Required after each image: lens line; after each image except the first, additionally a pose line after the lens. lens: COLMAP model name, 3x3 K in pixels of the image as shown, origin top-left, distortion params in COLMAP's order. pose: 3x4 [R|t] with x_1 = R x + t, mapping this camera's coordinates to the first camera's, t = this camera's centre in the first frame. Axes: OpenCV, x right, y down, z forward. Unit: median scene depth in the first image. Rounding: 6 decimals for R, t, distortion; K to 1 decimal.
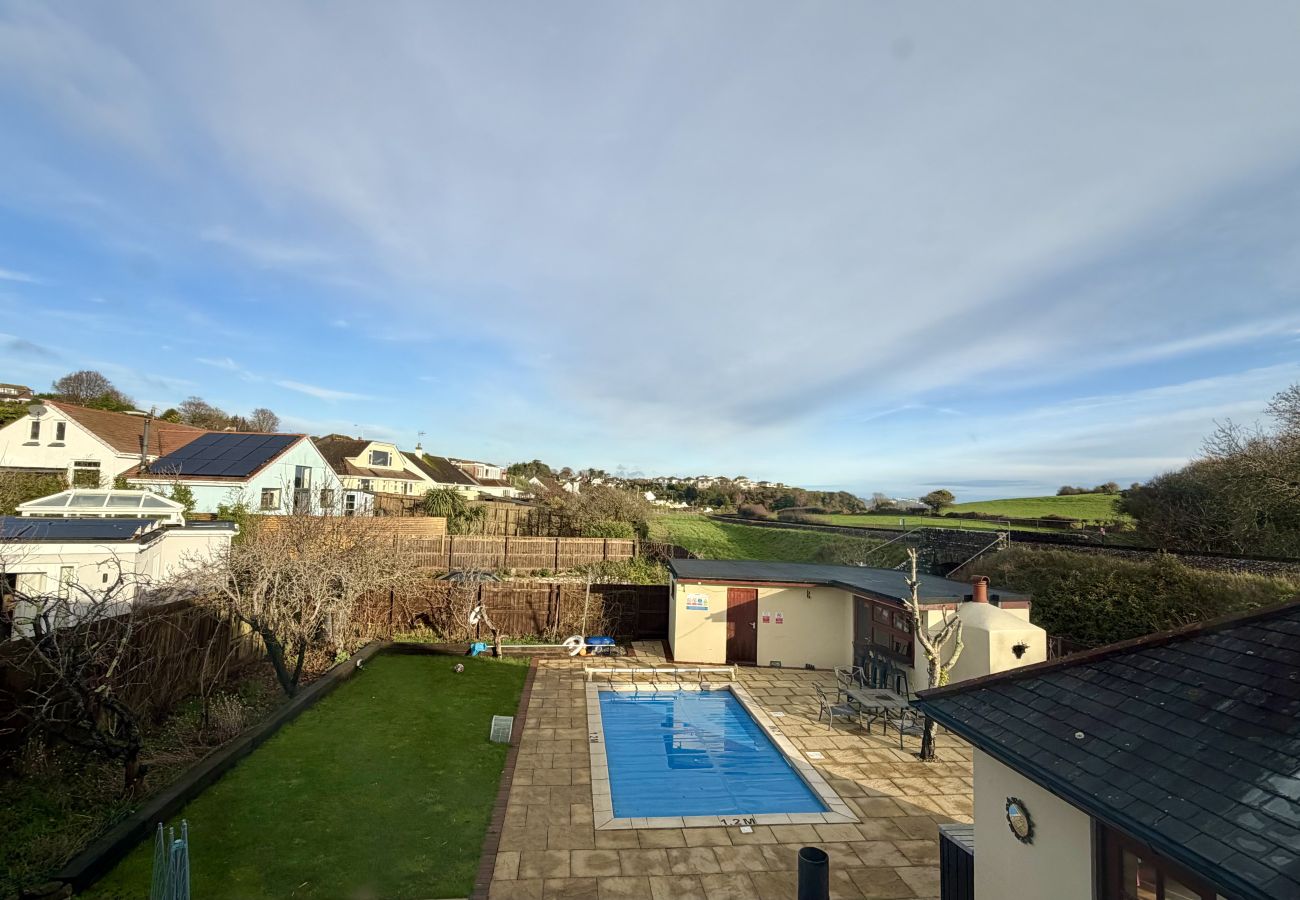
lens RADIAL K [[636.5, 0, 644.5], [0, 636.5, 451.9], [0, 0, 1]] dist [-0.000755, -0.000305]
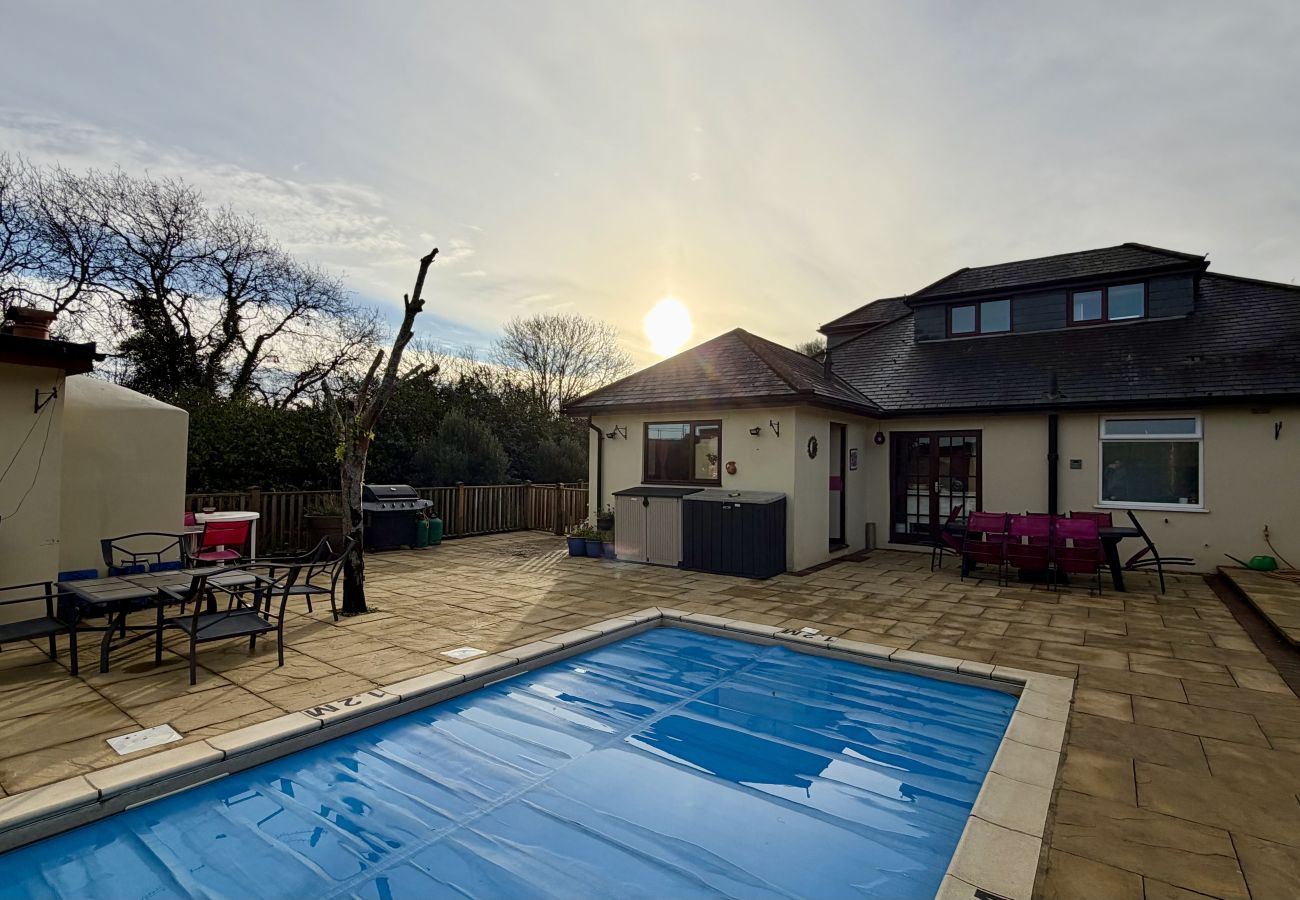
lens RADIAL K [[636.5, 0, 644.5], [0, 636.5, 451.9], [0, 0, 1]] dist [-0.000755, -0.000305]
pose [[-0.732654, -0.026692, 0.680078, -0.119691], [-0.083097, 0.995263, -0.050459, 0.317420], [-0.675510, -0.093481, -0.731401, 1.151691]]
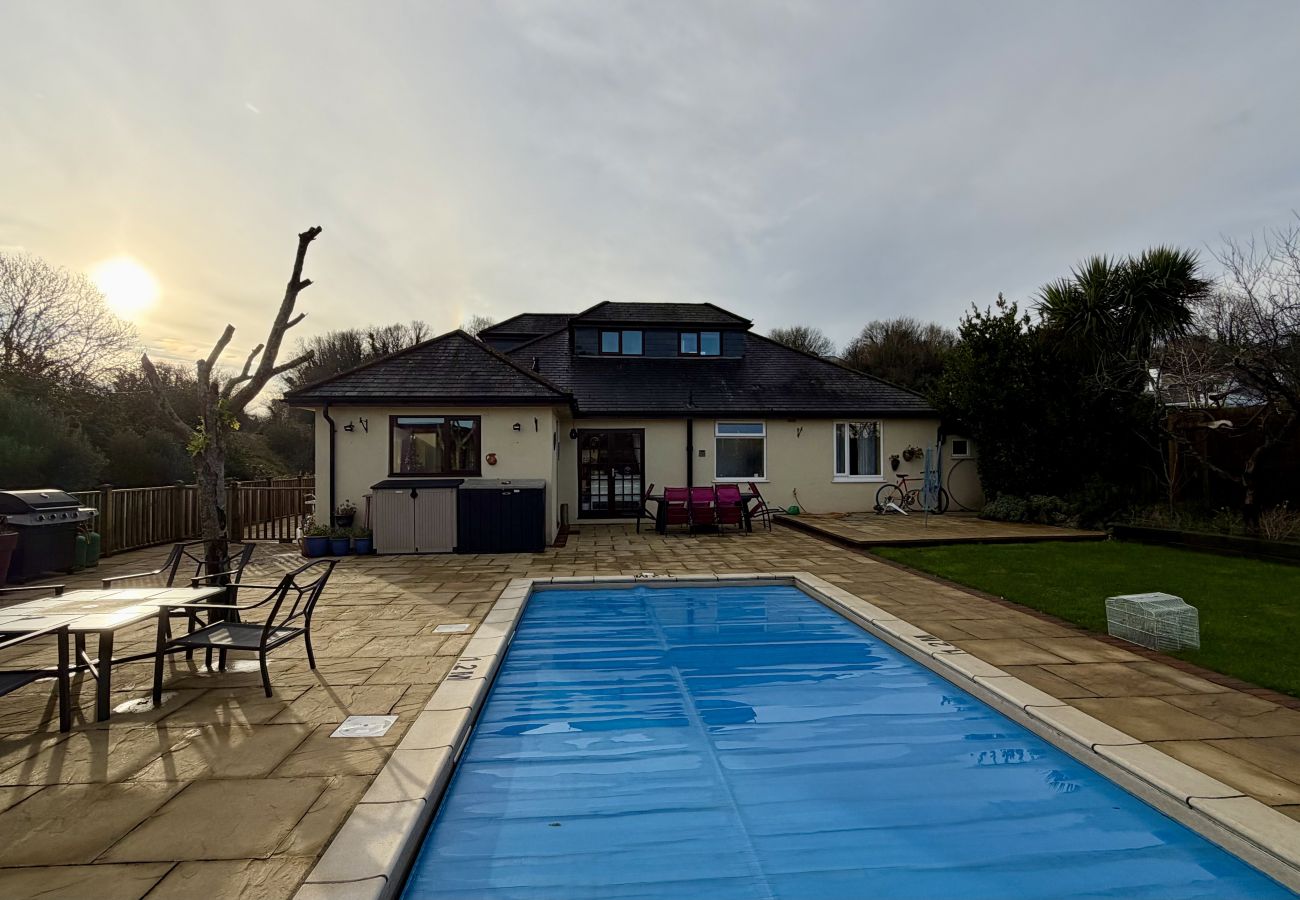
lens RADIAL K [[636.5, 0, 644.5], [0, 636.5, 451.9], [0, 0, 1]] dist [-0.000755, -0.000305]
pose [[-0.999248, -0.024096, 0.030394, 0.099106], [-0.026607, 0.996017, -0.085106, 0.347414], [-0.028222, -0.085851, -0.995908, 1.369290]]
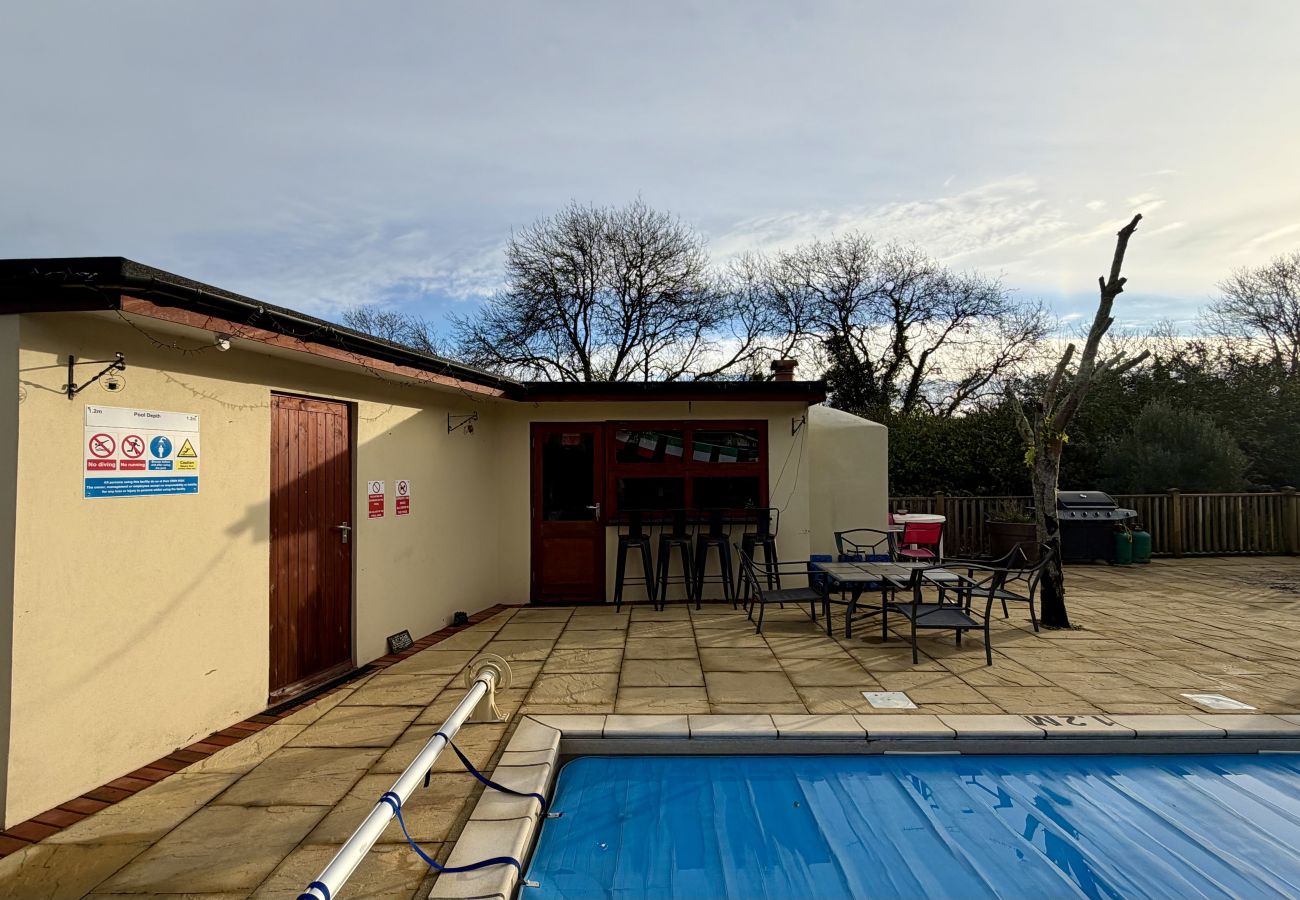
lens RADIAL K [[636.5, 0, 644.5], [0, 636.5, 451.9], [0, 0, 1]] dist [-0.000755, -0.000305]
pose [[0.133628, -0.004948, 0.991019, -0.123086], [-0.055685, 0.998370, 0.012493, 0.318885], [-0.989466, -0.056854, 0.133135, 1.174516]]
